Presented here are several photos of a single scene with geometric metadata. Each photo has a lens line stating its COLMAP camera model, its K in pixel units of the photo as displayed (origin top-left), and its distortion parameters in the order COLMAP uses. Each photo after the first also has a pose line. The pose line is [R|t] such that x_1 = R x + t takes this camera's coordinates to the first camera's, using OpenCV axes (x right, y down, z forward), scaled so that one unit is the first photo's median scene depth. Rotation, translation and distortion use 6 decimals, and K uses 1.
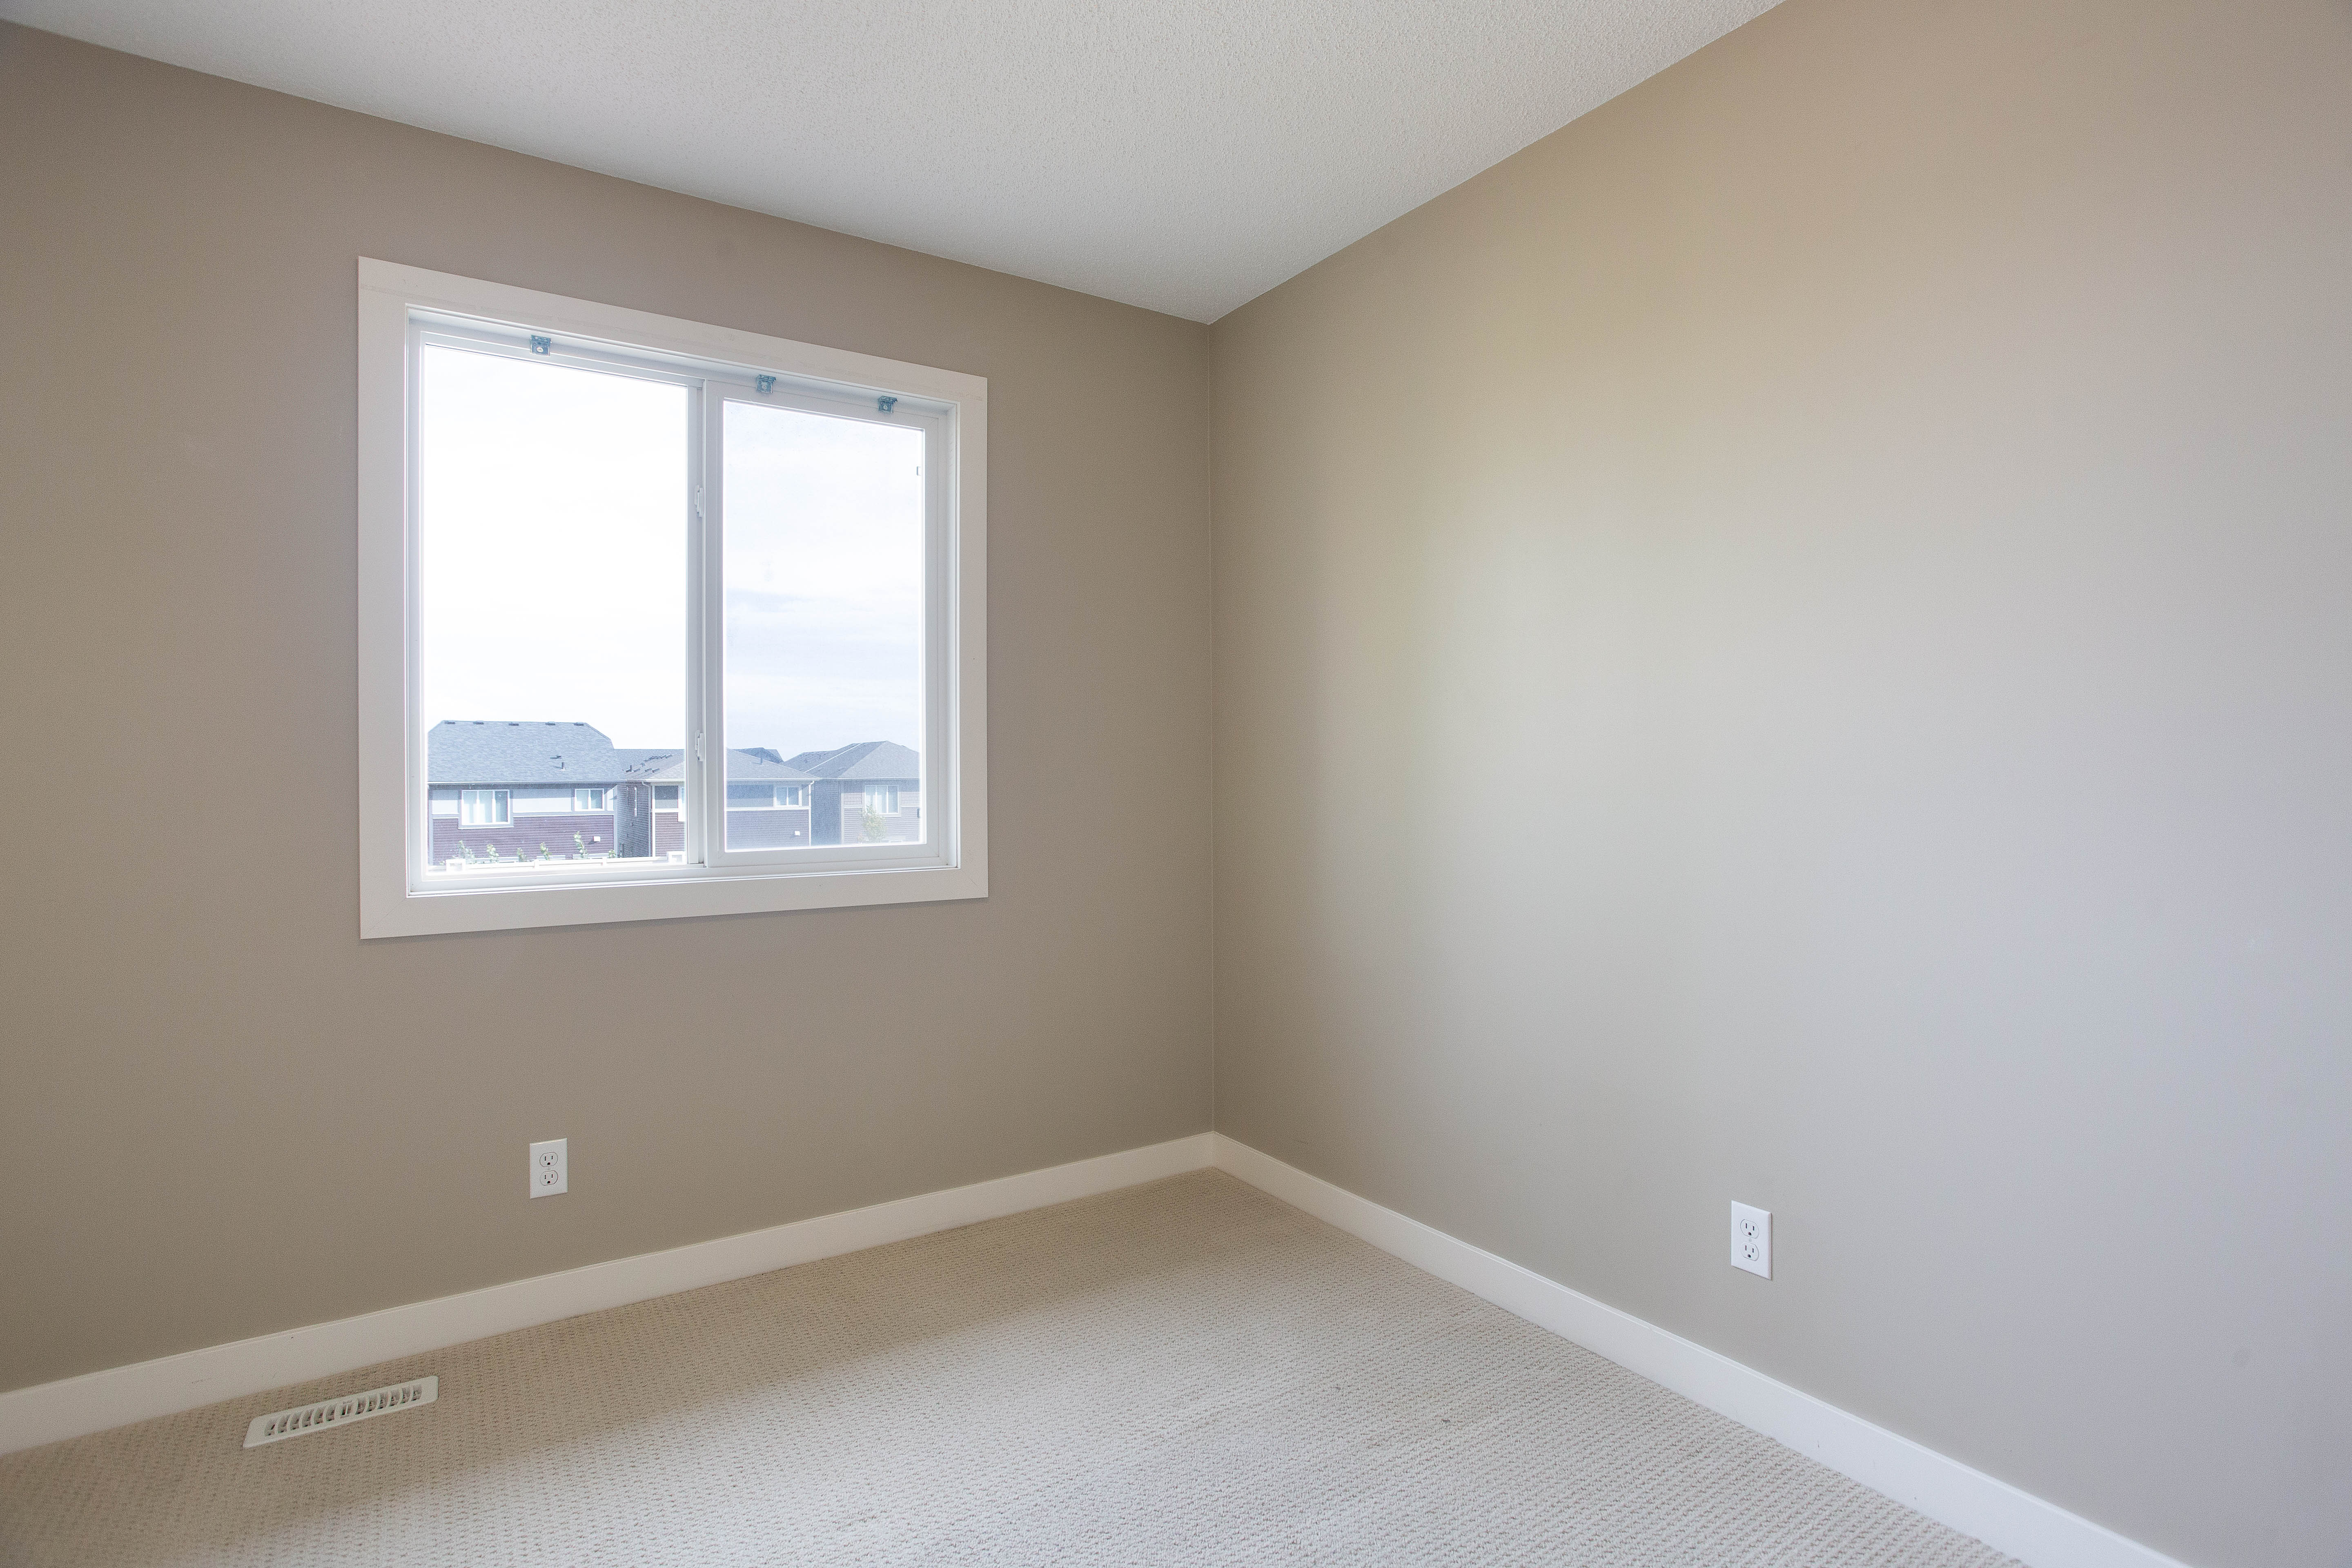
lens RADIAL K [[1141.5, 0, 1172.7], [0, 1141.5, 772.8], [0, 0, 1]] dist [-0.040821, 0.022576]
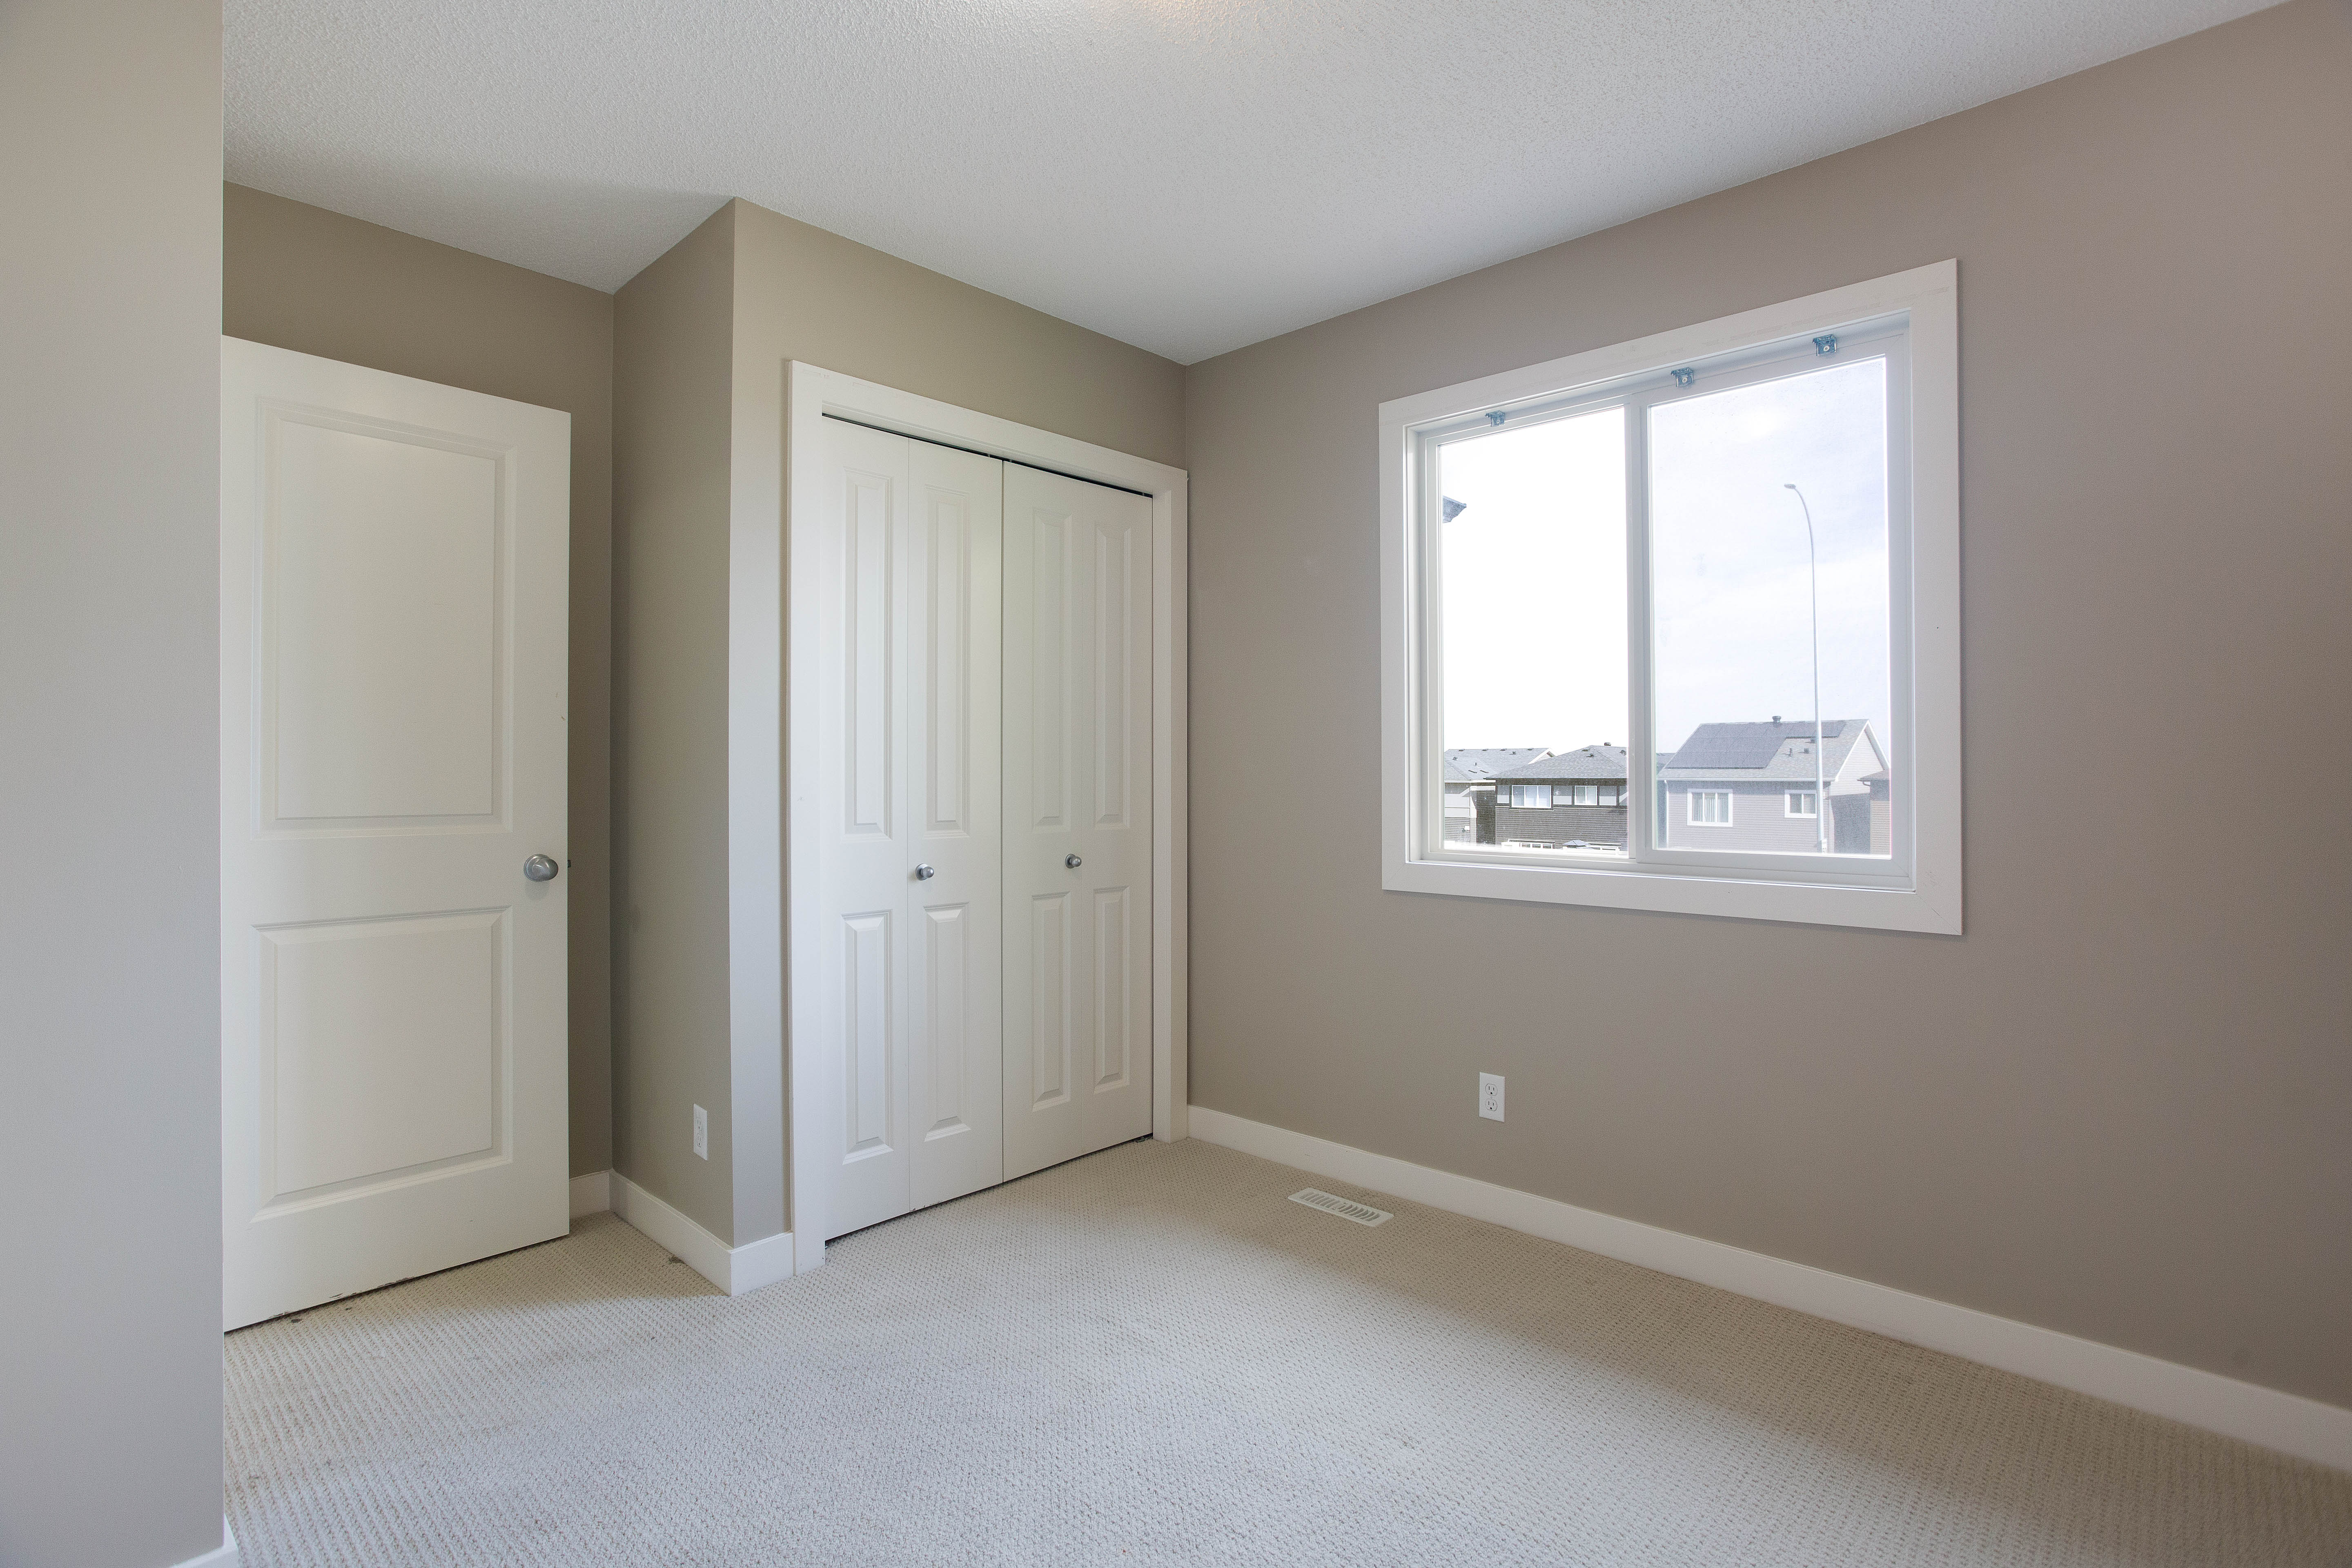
lens RADIAL K [[1141.5, 0, 1172.7], [0, 1141.5, 772.8], [0, 0, 1]] dist [-0.040821, 0.022576]
pose [[0.231832, 0.006441, -0.972735, 0.502576], [-0.001492, 0.999979, 0.006266, -0.004796], [0.972755, -0.000001, 0.231837, 0.345560]]
